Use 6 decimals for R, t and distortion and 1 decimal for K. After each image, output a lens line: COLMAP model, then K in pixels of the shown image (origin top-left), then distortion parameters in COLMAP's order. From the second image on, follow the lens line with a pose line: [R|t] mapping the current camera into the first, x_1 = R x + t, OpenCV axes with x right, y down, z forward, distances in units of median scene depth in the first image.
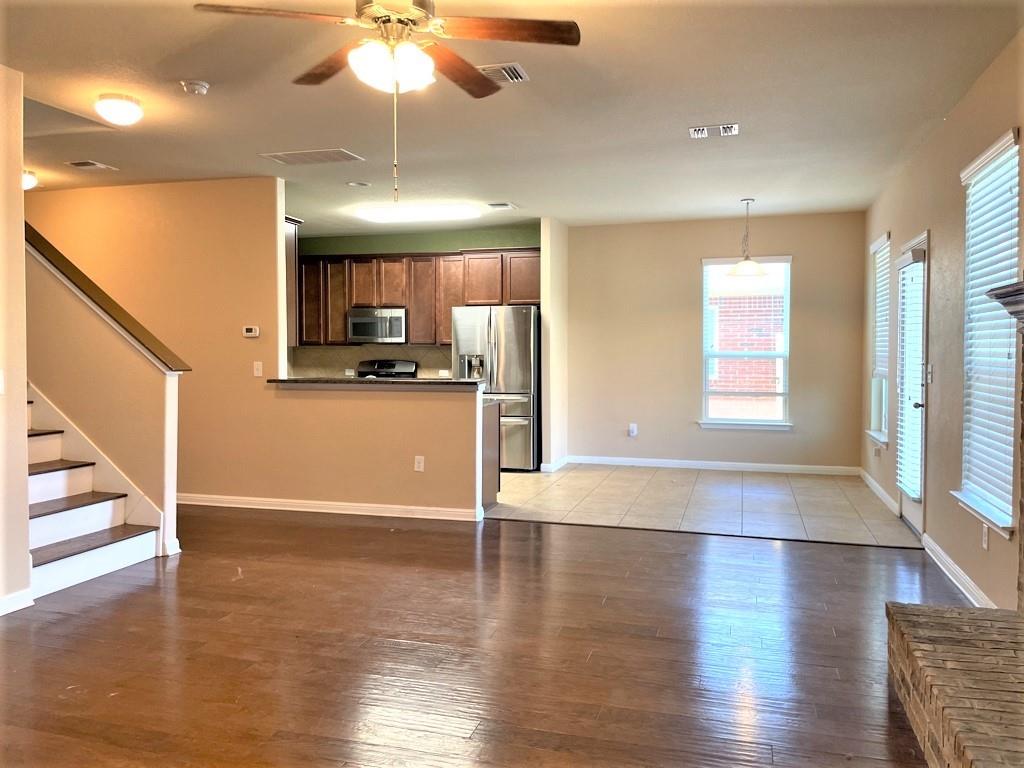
lens RADIAL K [[778.4, 0, 511.1], [0, 778.4, 374.5], [0, 0, 1]] dist [0.097439, -0.136642]
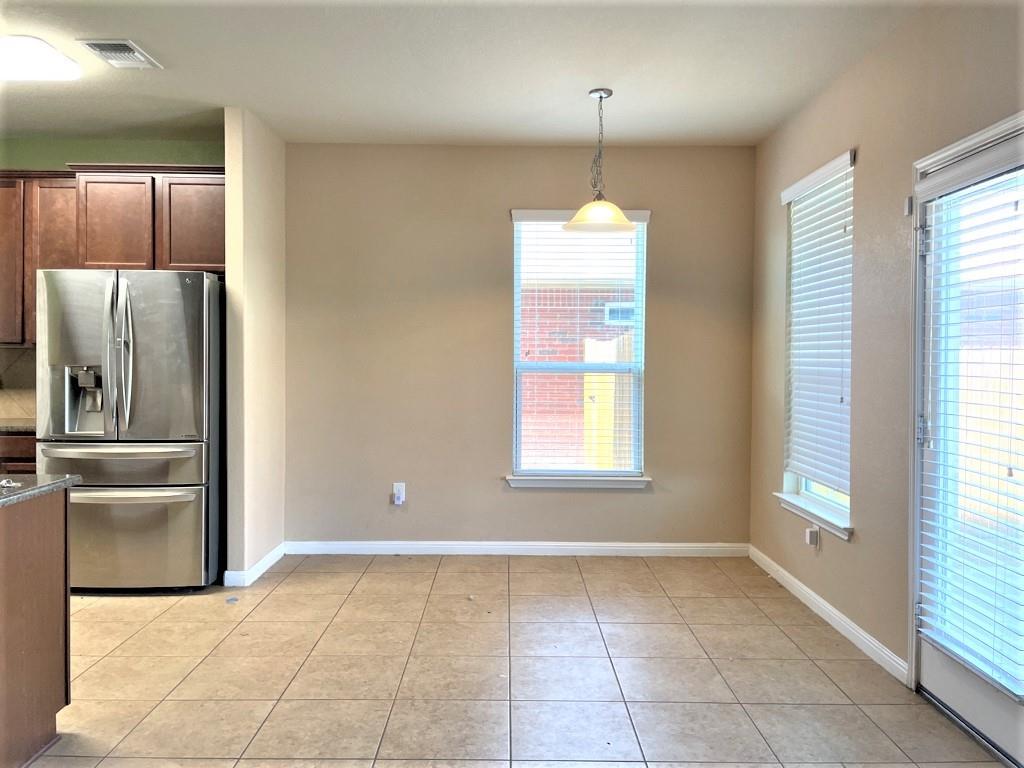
lens RADIAL K [[778.4, 0, 511.1], [0, 778.4, 374.5], [0, 0, 1]] dist [0.097439, -0.136642]
pose [[0.956394, 0.001920, 0.292073, 0.067376], [0.001160, 0.999946, -0.010372, -0.013684], [-0.292077, 0.010259, 0.956340, 0.428003]]
